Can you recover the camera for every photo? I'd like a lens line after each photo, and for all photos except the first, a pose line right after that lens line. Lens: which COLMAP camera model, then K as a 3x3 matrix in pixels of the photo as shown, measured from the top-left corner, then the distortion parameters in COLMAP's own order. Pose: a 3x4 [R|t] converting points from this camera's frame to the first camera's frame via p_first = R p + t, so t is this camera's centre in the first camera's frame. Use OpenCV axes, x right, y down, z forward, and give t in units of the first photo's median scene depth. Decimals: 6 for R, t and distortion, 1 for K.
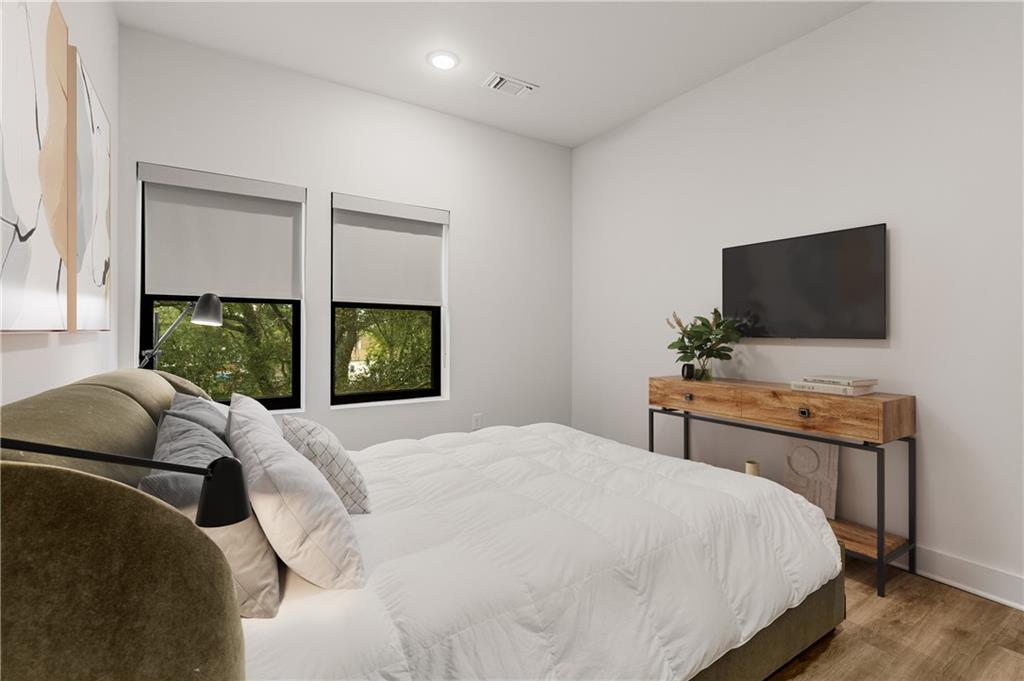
lens RADIAL K [[471.7, 0, 514.6], [0, 471.7, 340.2], [0, 0, 1]] dist [0.002657, 0.001178]
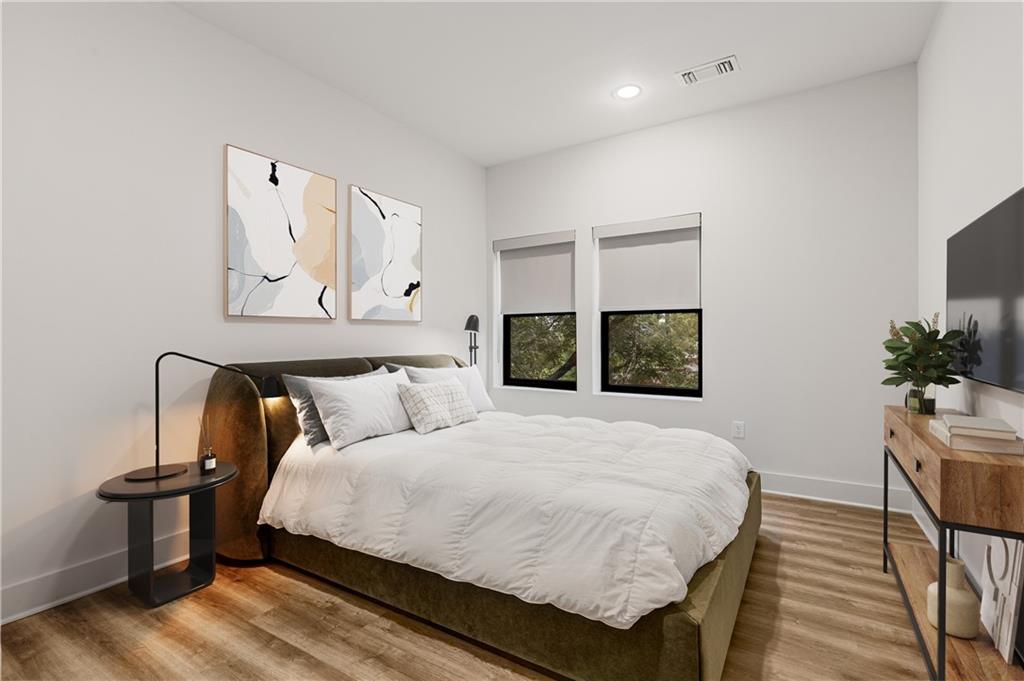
lens RADIAL K [[471.7, 0, 513.8], [0, 471.7, 337.4], [0, 0, 1]] dist [0.002657, 0.001178]
pose [[0.429043, 0.000110, -0.903284, 0.718208], [-0.002034, 0.999998, -0.000844, -0.007646], [0.903282, 0.002200, 0.429042, 0.249697]]
